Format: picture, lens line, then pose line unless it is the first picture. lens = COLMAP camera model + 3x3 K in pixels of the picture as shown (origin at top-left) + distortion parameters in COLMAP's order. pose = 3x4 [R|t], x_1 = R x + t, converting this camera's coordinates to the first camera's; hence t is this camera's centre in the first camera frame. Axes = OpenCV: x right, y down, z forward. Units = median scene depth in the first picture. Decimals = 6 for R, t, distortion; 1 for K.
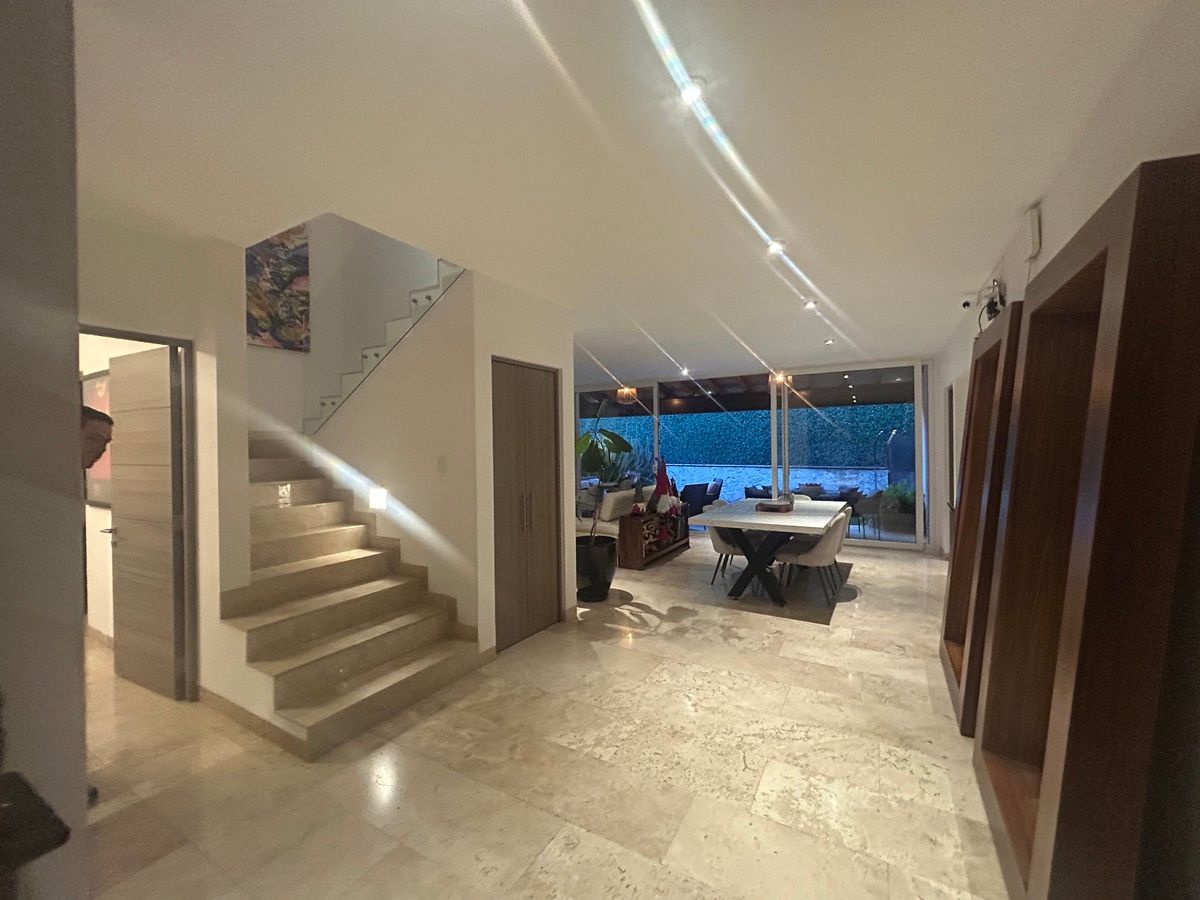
lens RADIAL K [[481.2, 0, 598.4], [0, 481.2, 448.3], [0, 0, 1]] dist [-0.000800, -0.000242]
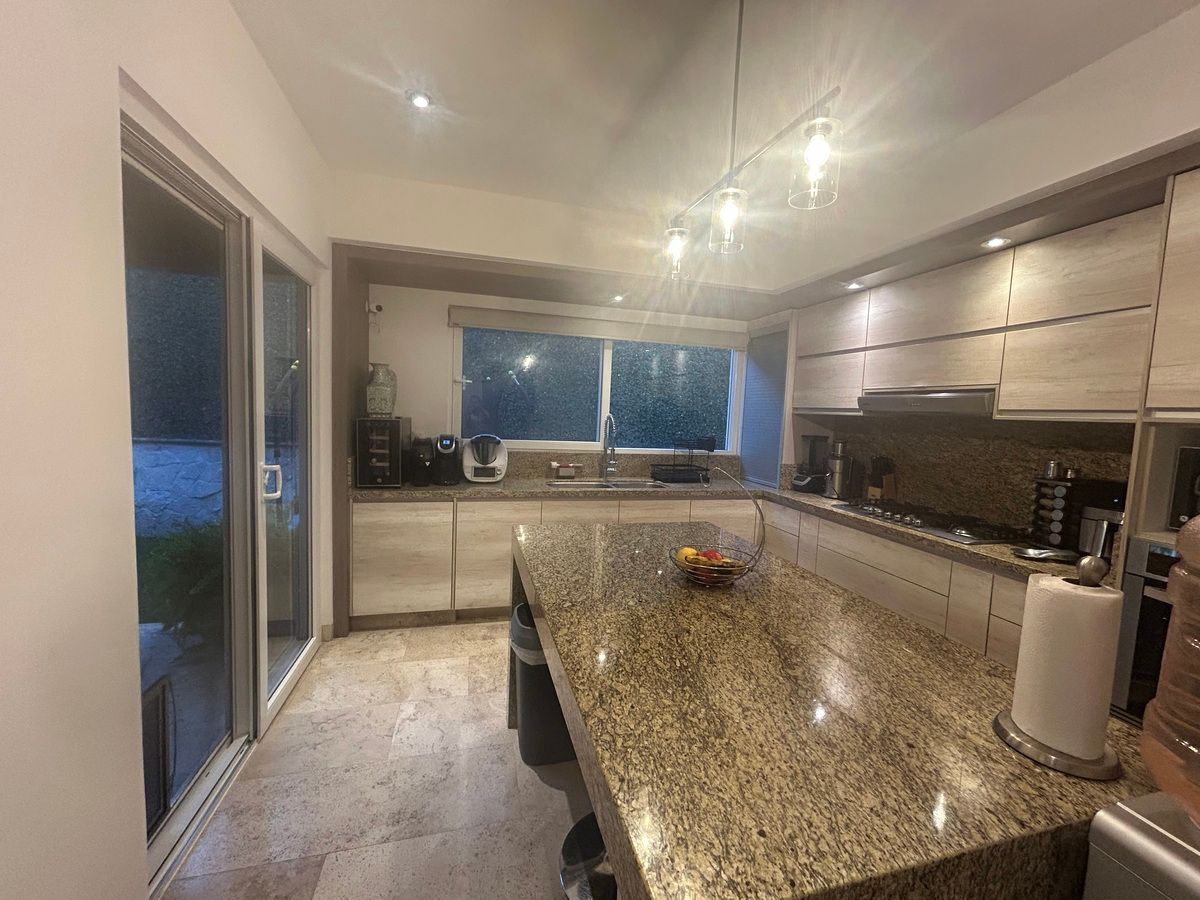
lens RADIAL K [[481.2, 0, 598.4], [0, 481.2, 448.3], [0, 0, 1]] dist [-0.000800, -0.000242]
pose [[0.701567, -0.011911, 0.712503, 0.462909], [-0.049020, 0.996685, 0.064929, -0.003625], [-0.710915, -0.080479, 0.698658, 0.495282]]
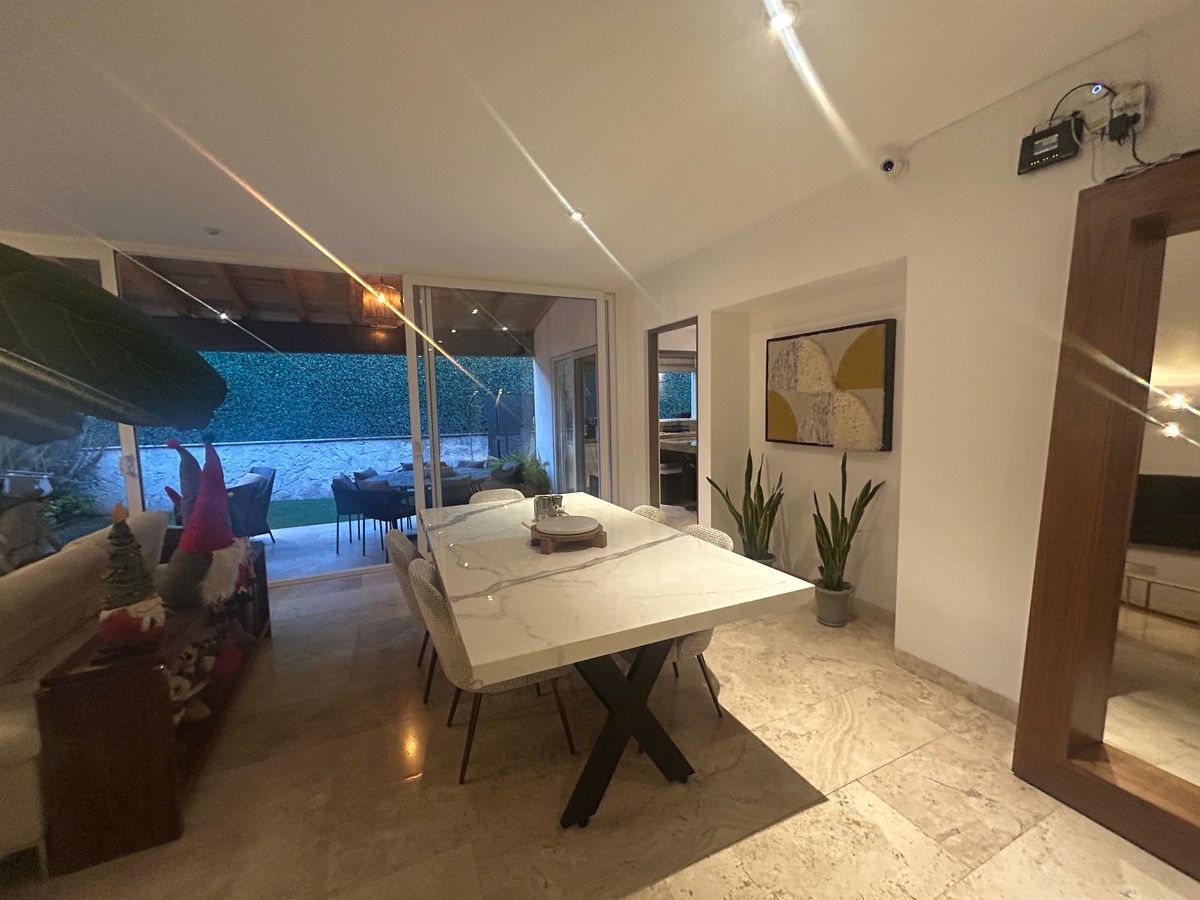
lens RADIAL K [[481.2, 0, 598.4], [0, 481.2, 448.3], [0, 0, 1]] dist [-0.000800, -0.000242]
pose [[0.562860, -0.072625, 0.823355, 0.007505], [0.016830, 0.996933, 0.076431, 0.003256], [-0.826381, -0.029163, 0.562356, 0.347415]]
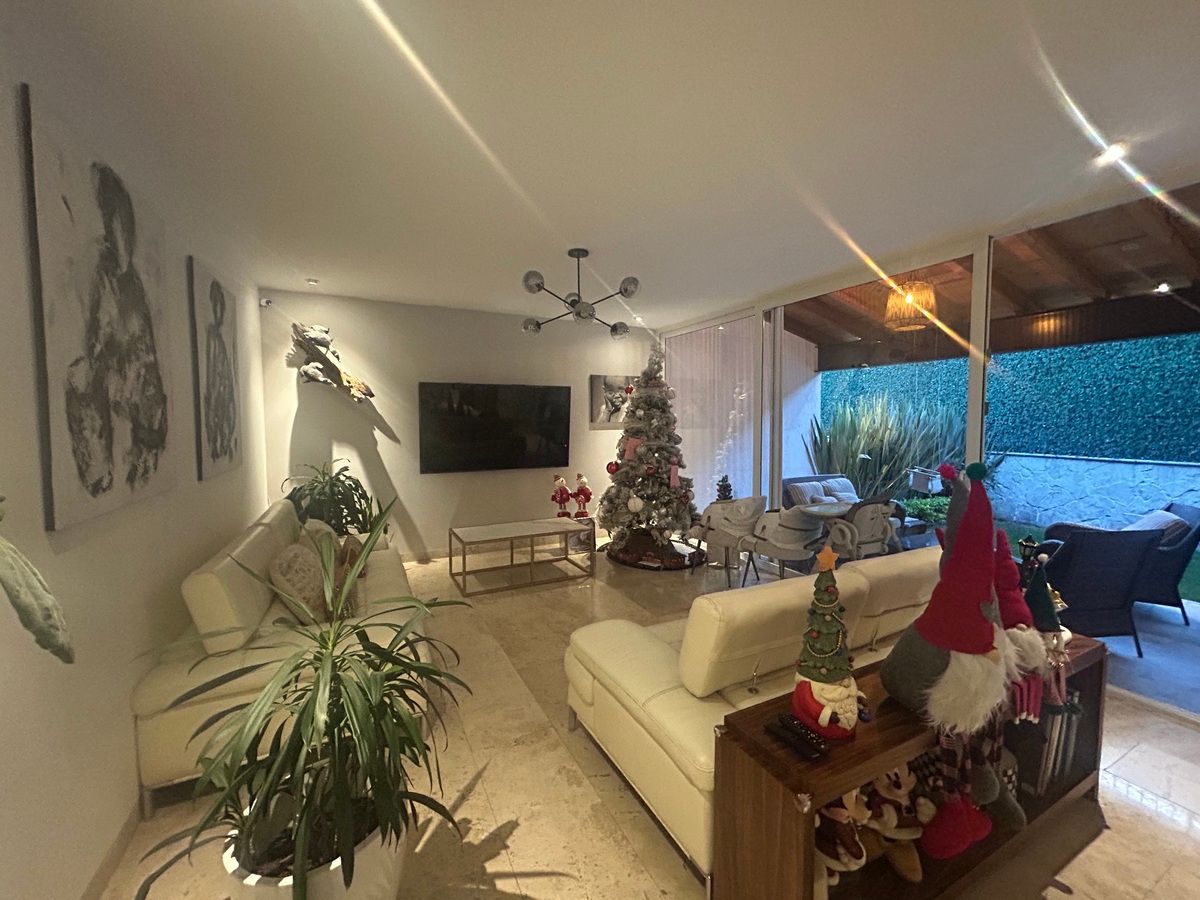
lens RADIAL K [[481.2, 0, 598.4], [0, 481.2, 448.3], [0, 0, 1]] dist [-0.000800, -0.000242]
pose [[0.841017, 0.042323, -0.539350, 0.063364], [-0.010318, 0.998009, 0.062224, -0.001152], [0.540910, -0.046766, 0.839779, 0.432910]]
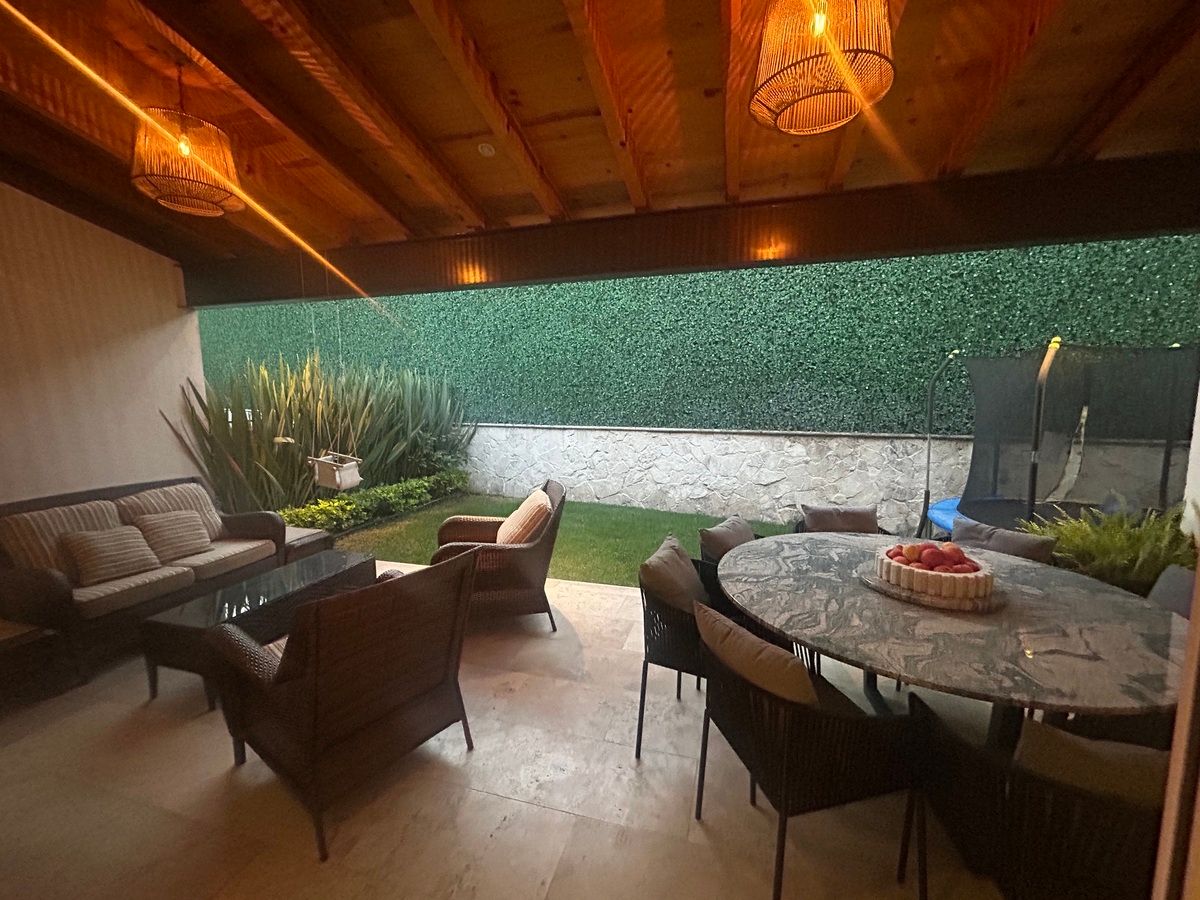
lens RADIAL K [[481.2, 0, 598.4], [0, 481.2, 448.3], [0, 0, 1]] dist [-0.000800, -0.000242]
pose [[0.968443, -0.020516, 0.248390, 0.198614], [-0.006379, 0.994240, 0.106991, 0.004617], [-0.249154, -0.105199, 0.962733, 0.682863]]
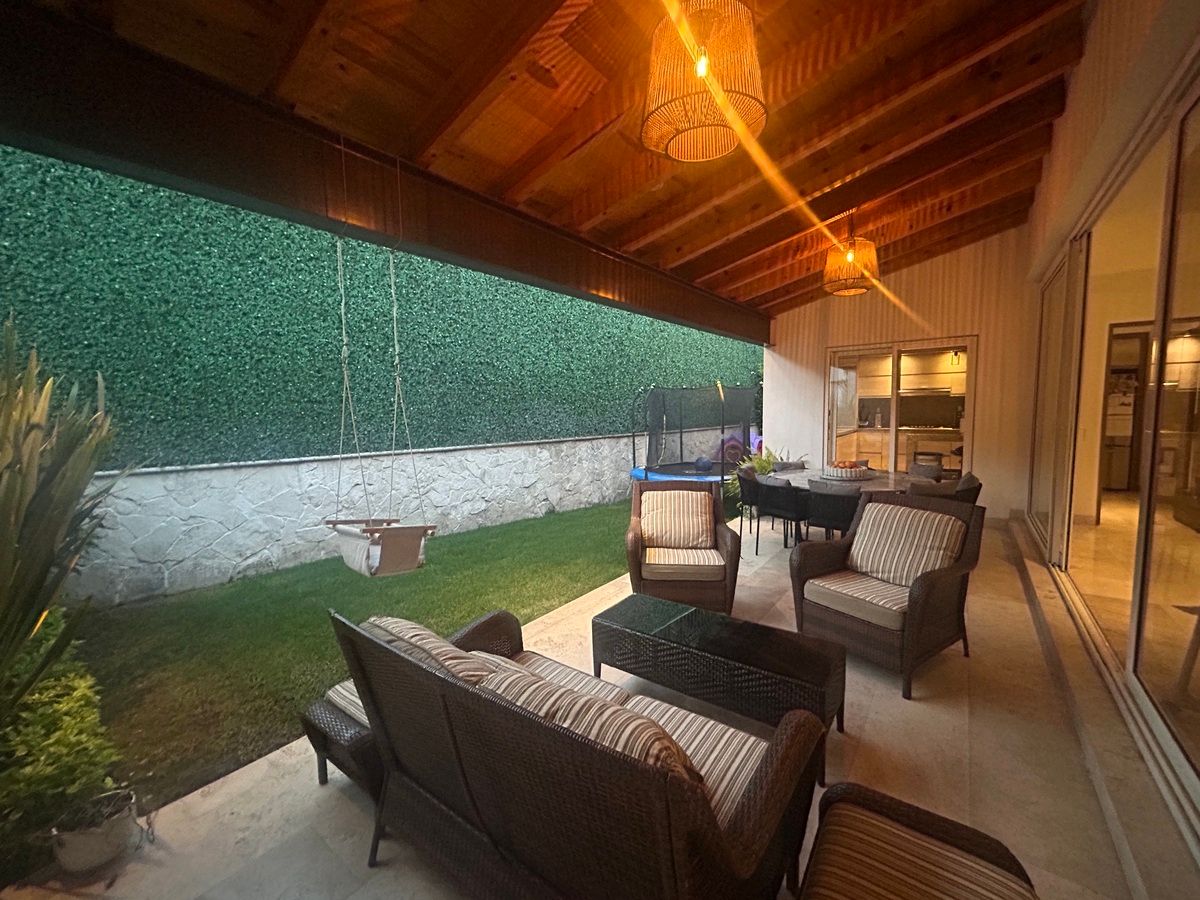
lens RADIAL K [[481.2, 0, 598.4], [0, 481.2, 448.3], [0, 0, 1]] dist [-0.000800, -0.000242]
pose [[0.116285, -0.068166, 0.990874, -0.128110], [0.020624, 0.997593, 0.066208, 0.010608], [-0.993002, 0.012737, 0.117411, 1.003106]]
